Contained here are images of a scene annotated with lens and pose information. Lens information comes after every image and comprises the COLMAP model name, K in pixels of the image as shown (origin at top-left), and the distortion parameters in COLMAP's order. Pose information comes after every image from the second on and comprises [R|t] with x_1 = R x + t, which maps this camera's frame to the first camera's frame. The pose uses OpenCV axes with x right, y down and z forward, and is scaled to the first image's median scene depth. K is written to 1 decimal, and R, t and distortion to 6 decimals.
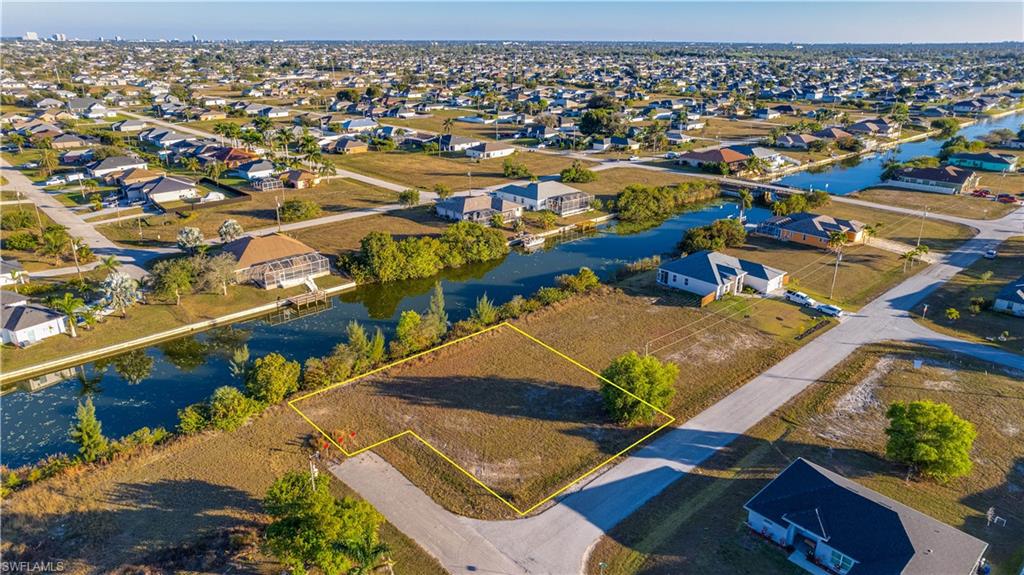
lens RADIAL K [[651.8, 0, 494.5], [0, 651.8, 288.2], [0, 0, 1]] dist [-0.039506, 0.059649]
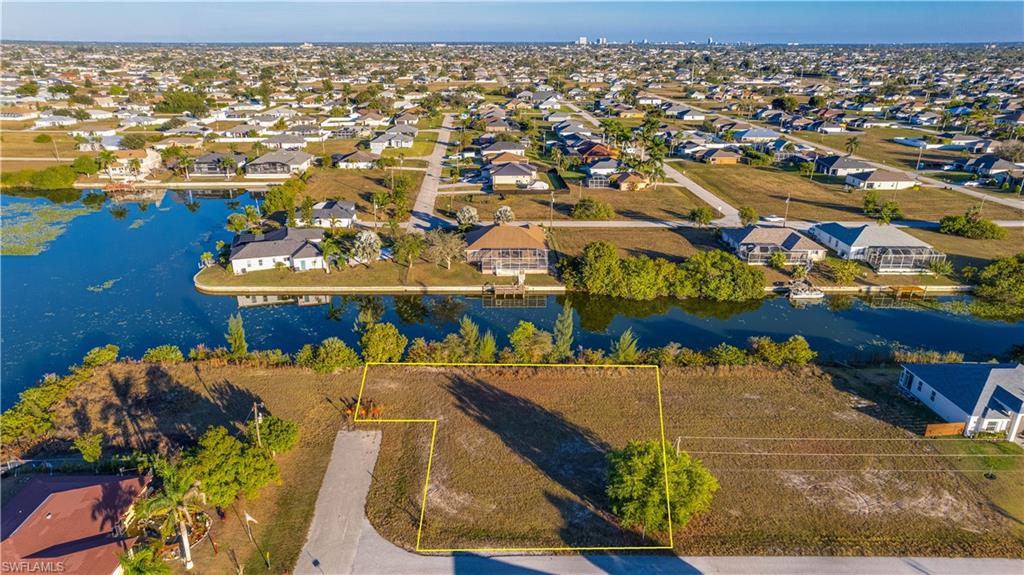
lens RADIAL K [[651.8, 0, 494.5], [0, 651.8, 288.2], [0, 0, 1]] dist [-0.039506, 0.059649]
pose [[0.753894, 0.234577, -0.613692, 0.297861], [-0.237010, 0.968293, 0.078962, -0.056745], [0.612756, 0.085922, 0.785587, 0.143944]]
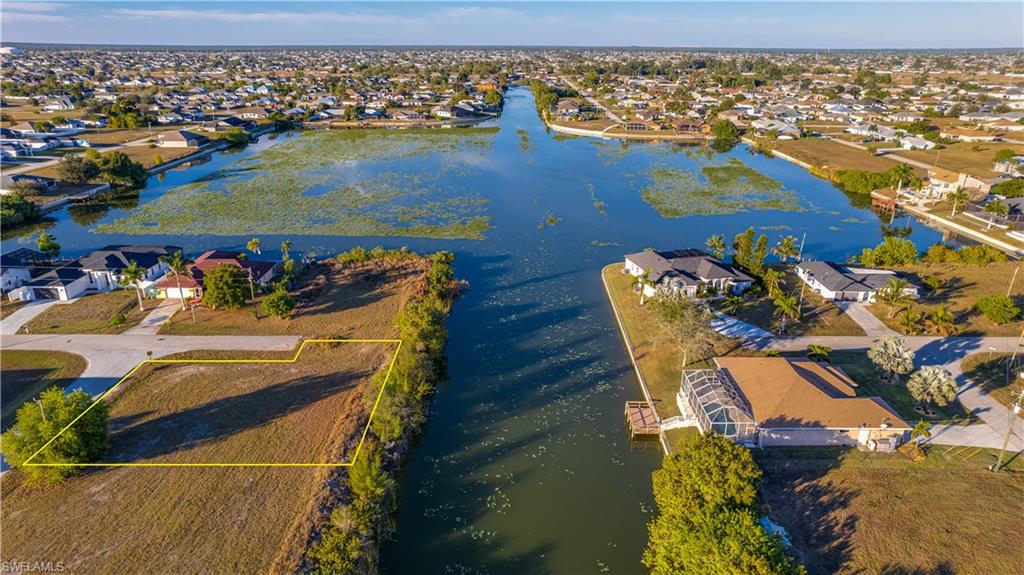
lens RADIAL K [[651.8, 0, 494.5], [0, 651.8, 288.2], [0, 0, 1]] dist [-0.039506, 0.059649]
pose [[-0.682278, 0.260889, -0.682960, 0.228005], [-0.261477, 0.785295, 0.561197, -0.396567], [0.682735, 0.561470, -0.467573, 1.016153]]
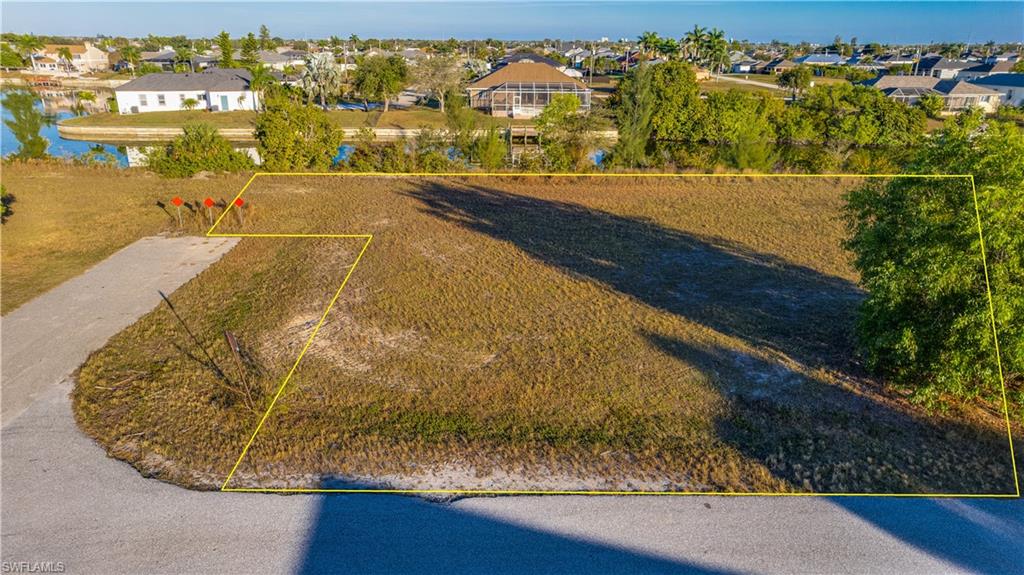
lens RADIAL K [[642.9, 0, 512.0], [0, 642.9, 287.5], [0, 0, 1]] dist [-0.047432, 0.061543]
pose [[0.749248, 0.240021, -0.617265, 0.132604], [-0.244550, 0.966417, 0.078949, 0.110678], [0.615485, 0.091800, 0.782784, 0.421581]]
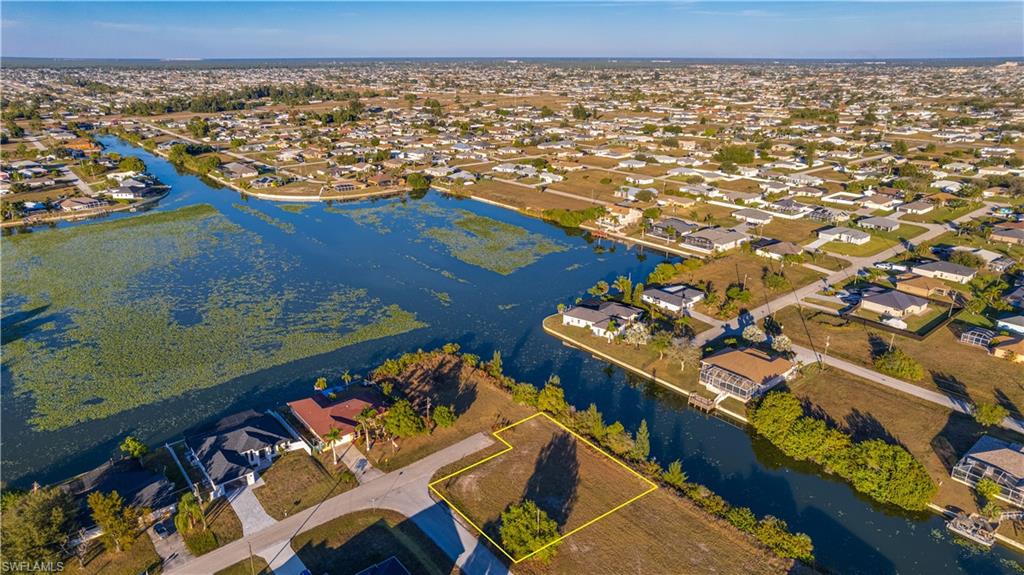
lens RADIAL K [[667.6, 0, 512.0], [0, 667.6, 287.5], [0, 0, 1]] dist [-0.037974, 0.035244]
pose [[-0.045720, 0.331671, -0.942287, 0.798240], [-0.357625, 0.875320, 0.325452, -0.426107], [0.932745, 0.351865, 0.078594, 0.407926]]
